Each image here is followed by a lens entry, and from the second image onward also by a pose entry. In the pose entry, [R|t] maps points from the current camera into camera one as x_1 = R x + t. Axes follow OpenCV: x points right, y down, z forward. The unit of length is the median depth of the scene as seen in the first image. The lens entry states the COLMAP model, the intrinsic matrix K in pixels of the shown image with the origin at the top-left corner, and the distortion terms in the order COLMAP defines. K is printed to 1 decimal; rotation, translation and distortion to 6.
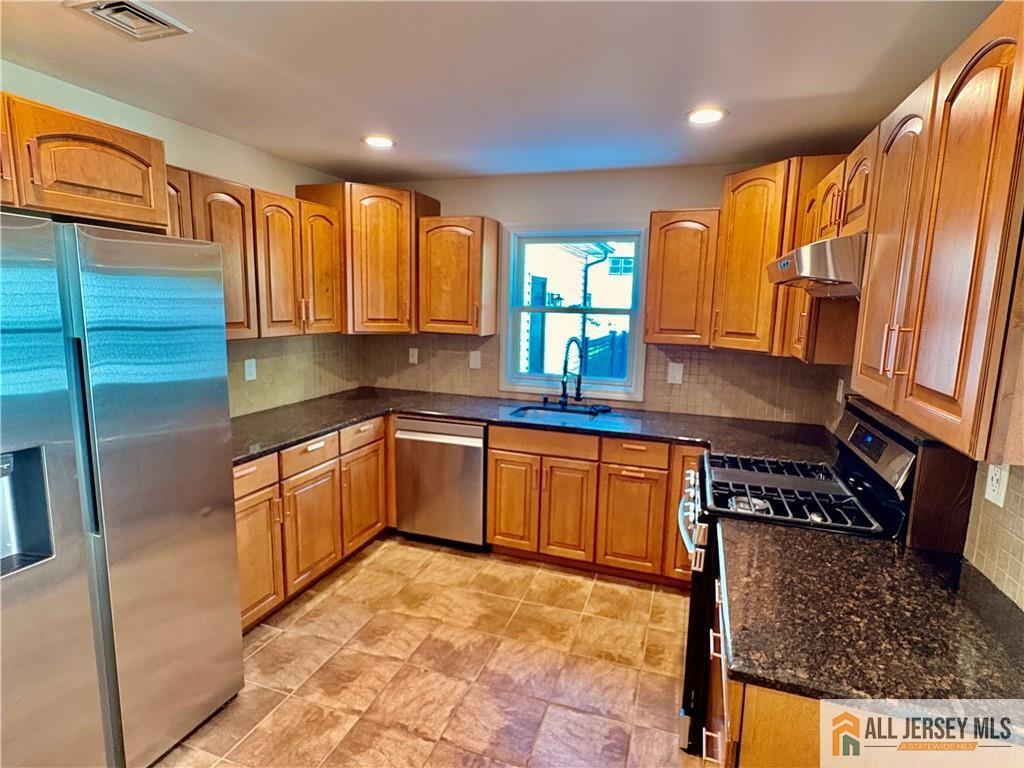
lens RADIAL K [[536.1, 0, 512.2], [0, 536.1, 382.9], [0, 0, 1]] dist [0.000231, -0.000013]
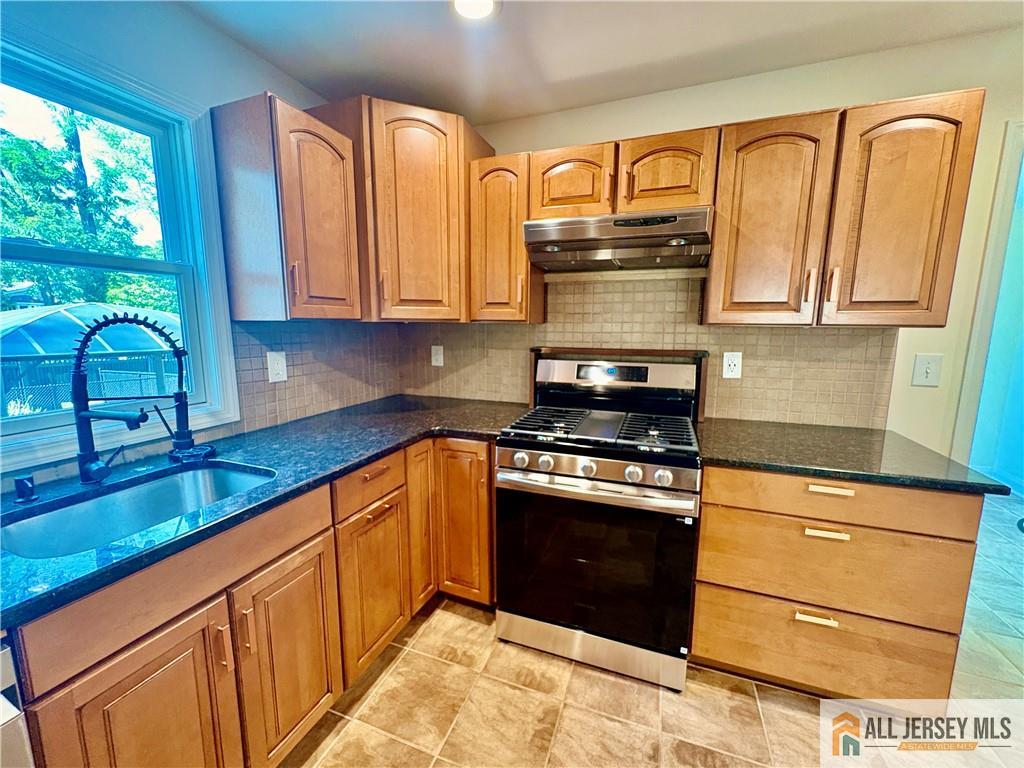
lens RADIAL K [[409.3, 0, 514.3], [0, 409.3, 385.5], [0, 0, 1]] dist [0.000188, 0.000006]
pose [[0.031609, -0.170375, 0.984872, -0.213844], [0.143820, 0.975886, 0.164205, -0.038052], [-0.989099, 0.136454, 0.055350, 0.700448]]
